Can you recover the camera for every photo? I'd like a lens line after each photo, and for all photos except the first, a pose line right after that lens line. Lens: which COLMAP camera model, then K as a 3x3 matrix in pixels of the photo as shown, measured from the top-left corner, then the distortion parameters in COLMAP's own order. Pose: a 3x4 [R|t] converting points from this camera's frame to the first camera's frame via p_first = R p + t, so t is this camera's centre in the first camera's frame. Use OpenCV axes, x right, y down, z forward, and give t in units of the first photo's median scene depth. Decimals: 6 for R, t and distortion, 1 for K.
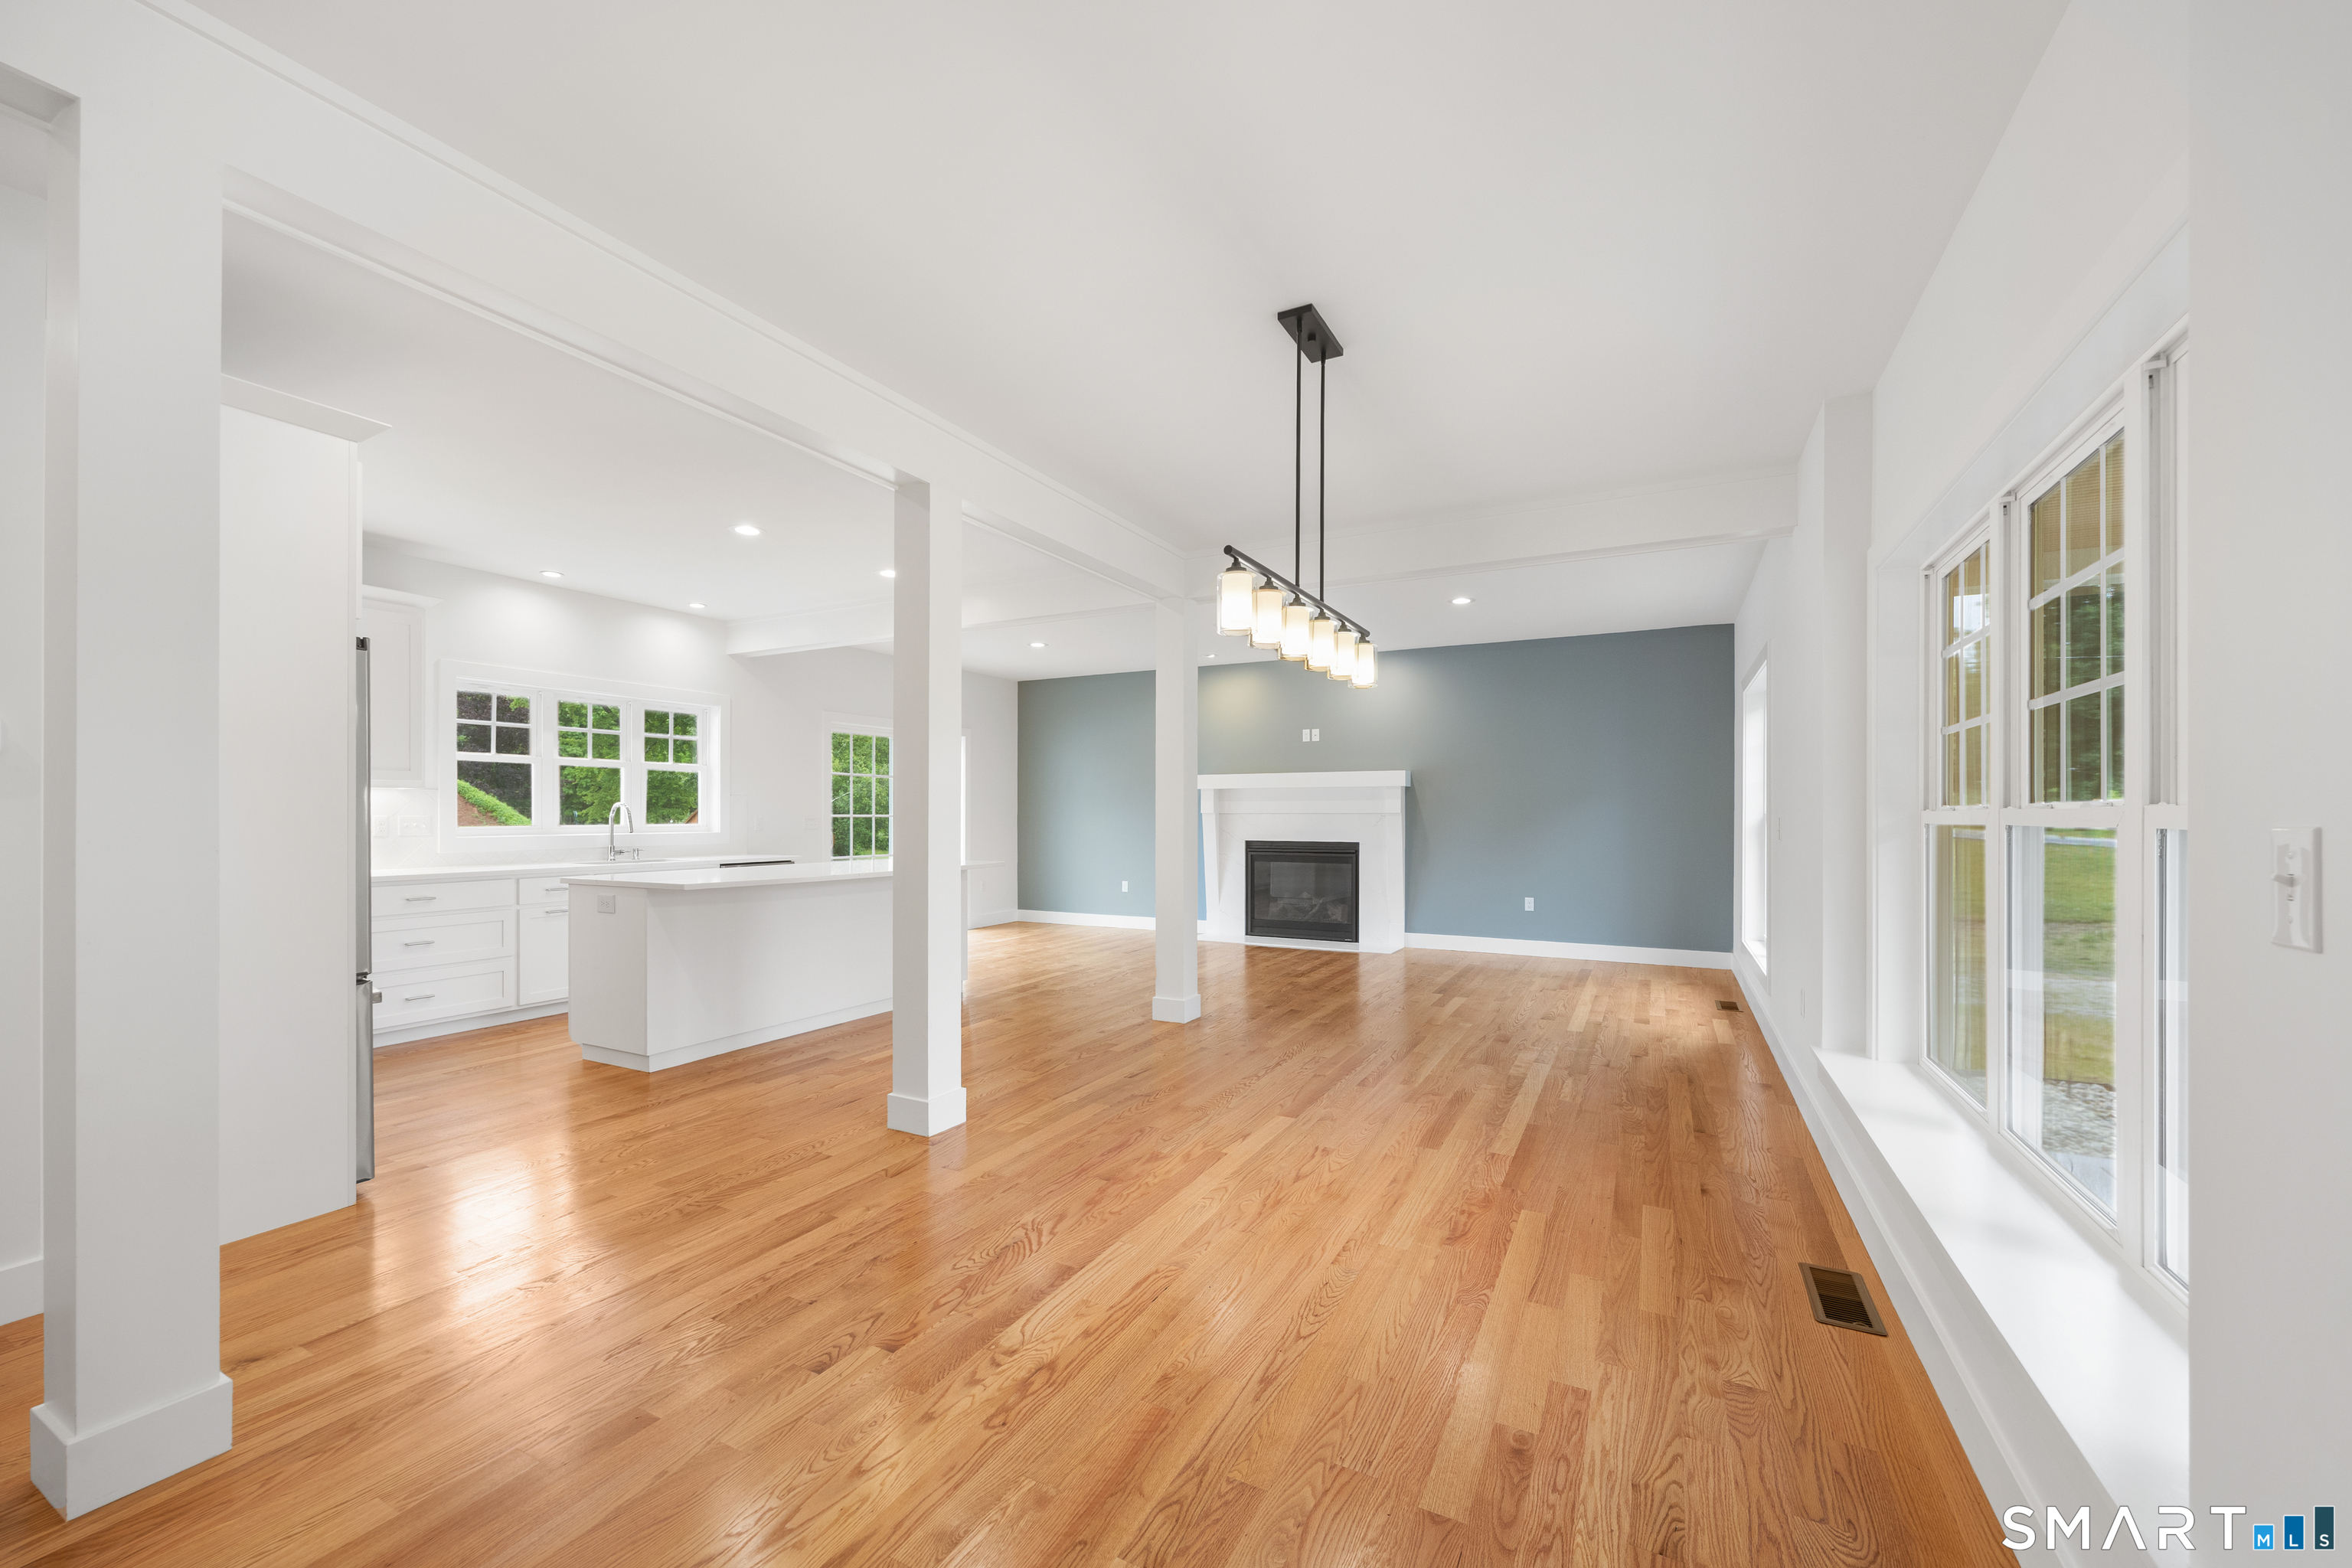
lens RADIAL K [[923.2, 0, 1166.2], [0, 923.2, 813.2], [0, 0, 1]] dist [0.003732, 0.000794]
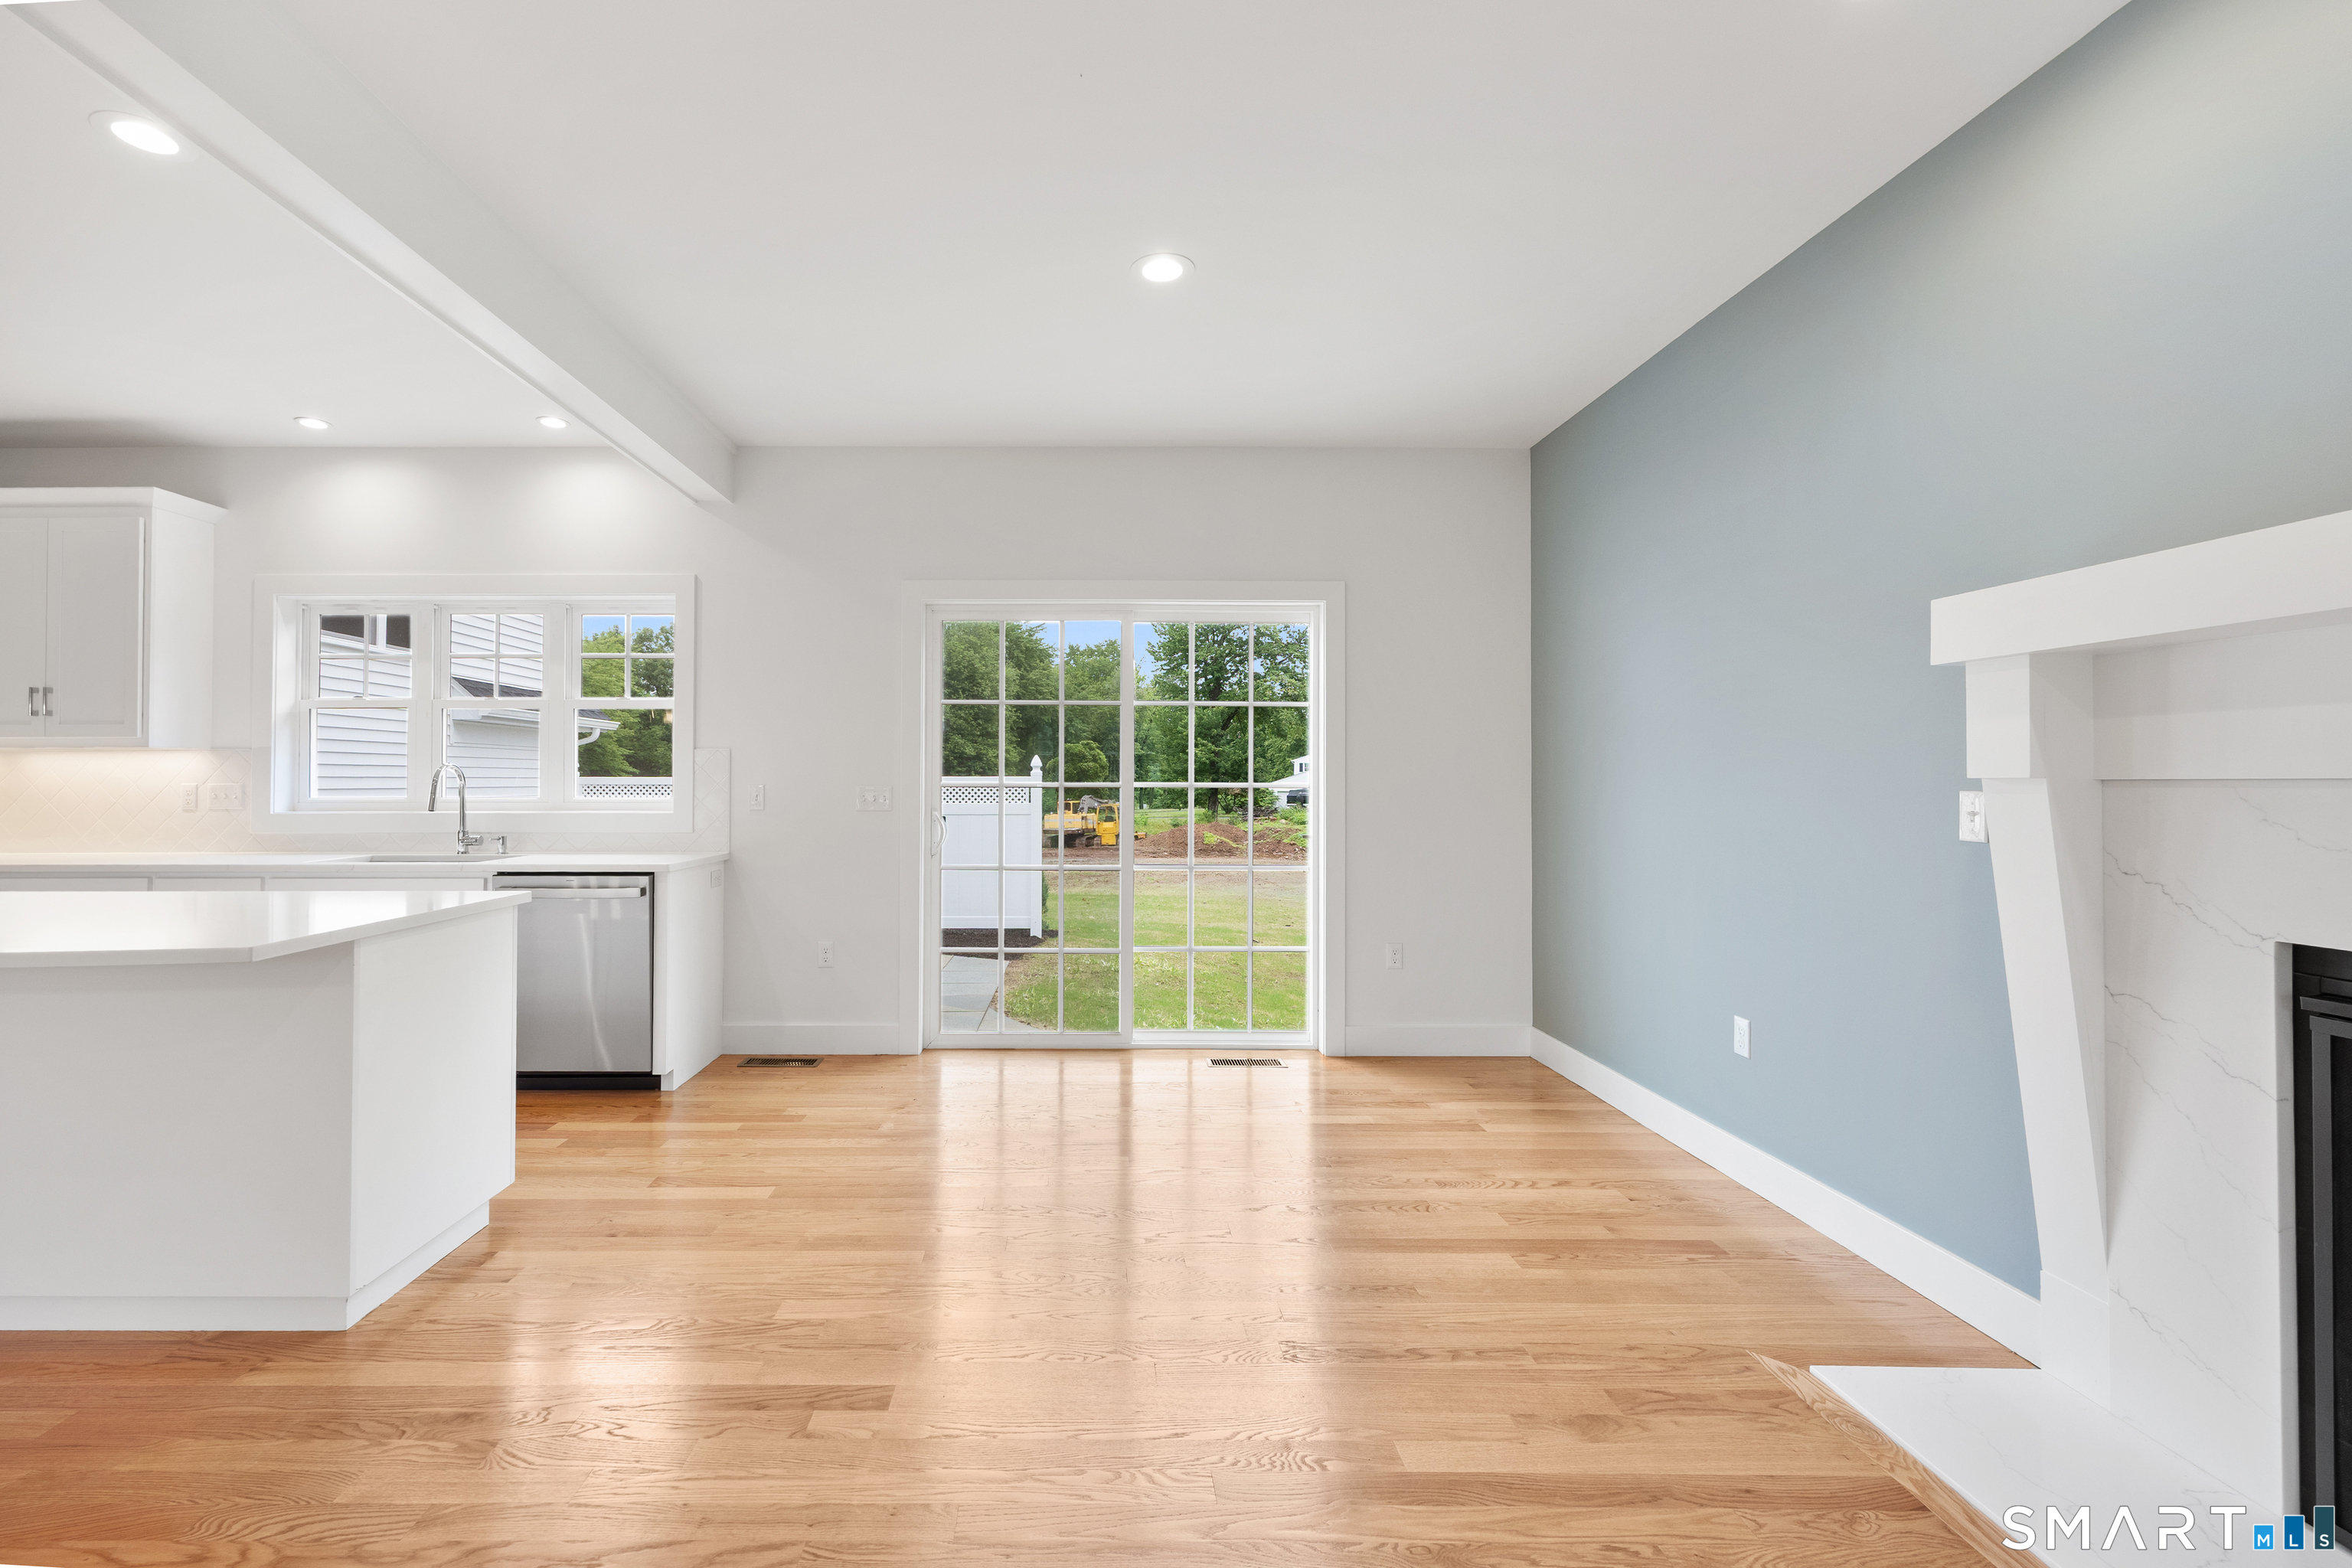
lens RADIAL K [[996.7, 0, 1078.8], [0, 996.7, 768.8], [0, 0, 1]] dist [0.001473, 0.000376]
pose [[0.458141, -0.010669, -0.888815, 0.175957], [-0.001046, 0.999921, -0.012542, 0.000953], [0.888879, 0.006676, 0.458094, 0.873442]]
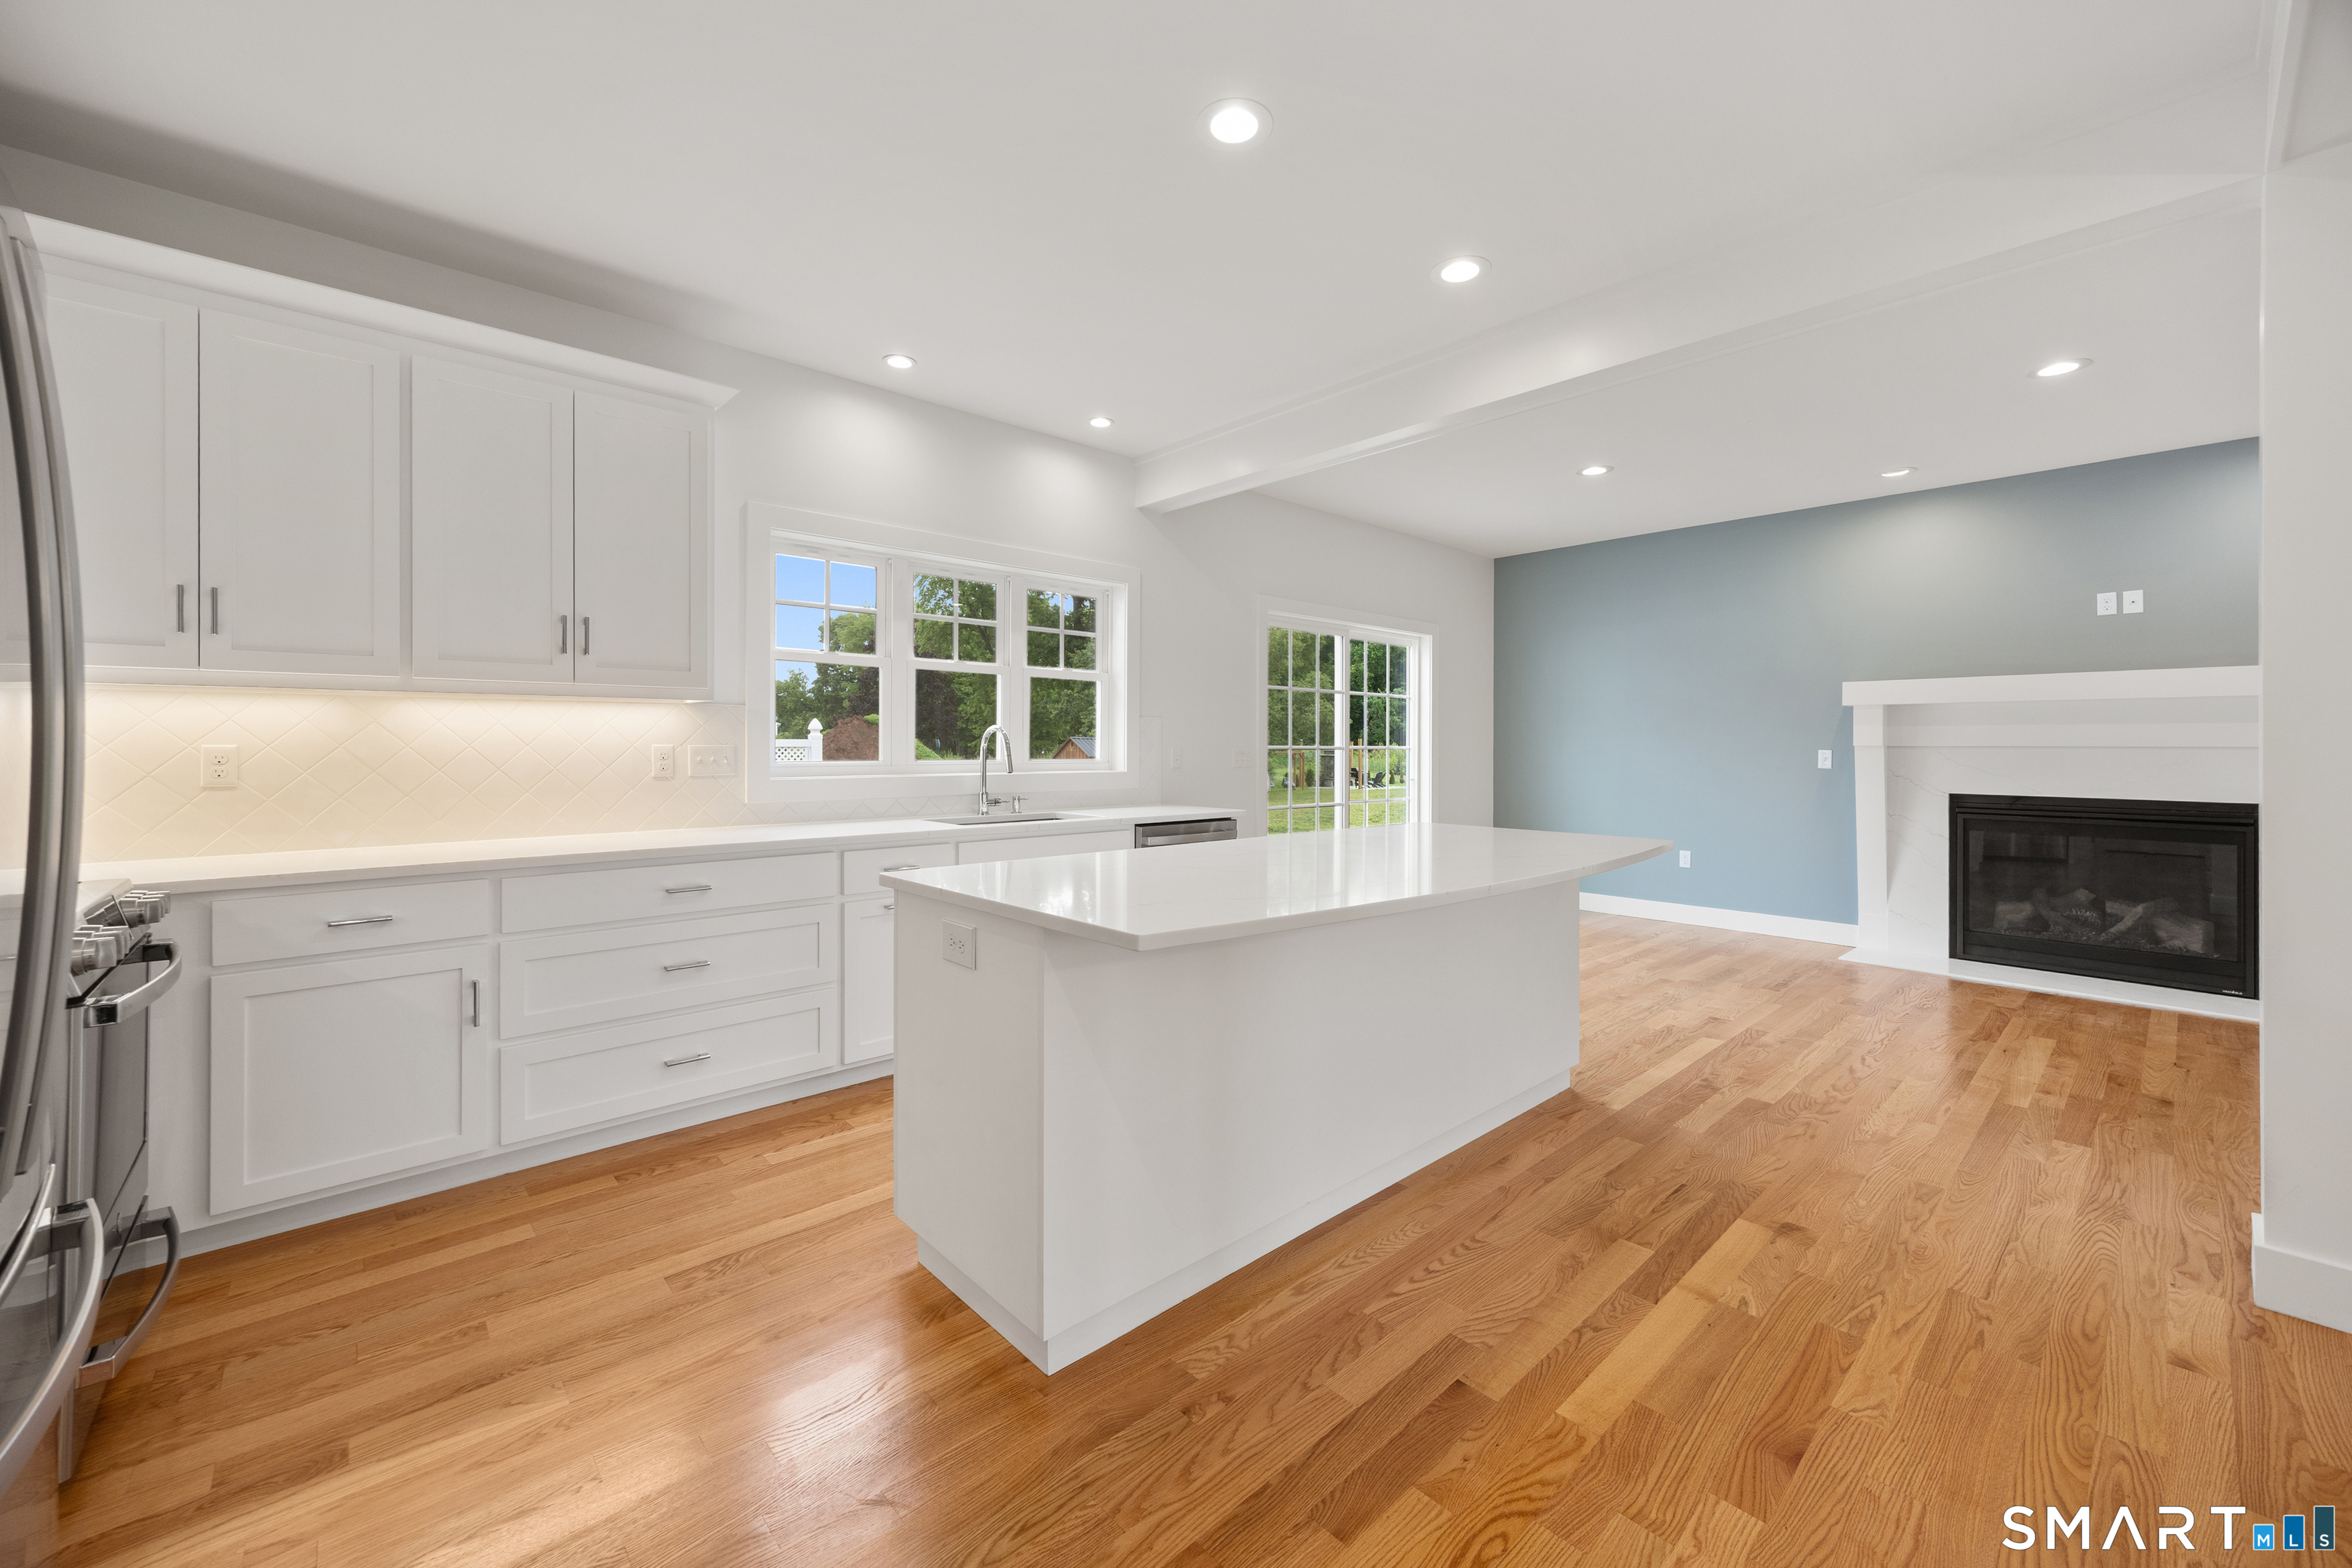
lens RADIAL K [[923.2, 0, 1172.4], [0, 923.2, 740.5], [0, 0, 1]] dist [0.003732, 0.000794]
pose [[0.939308, 0.001704, -0.343072, -0.205024], [-0.003814, 0.999978, -0.005476, 0.001769], [0.343055, 0.006452, 0.939293, 0.353562]]
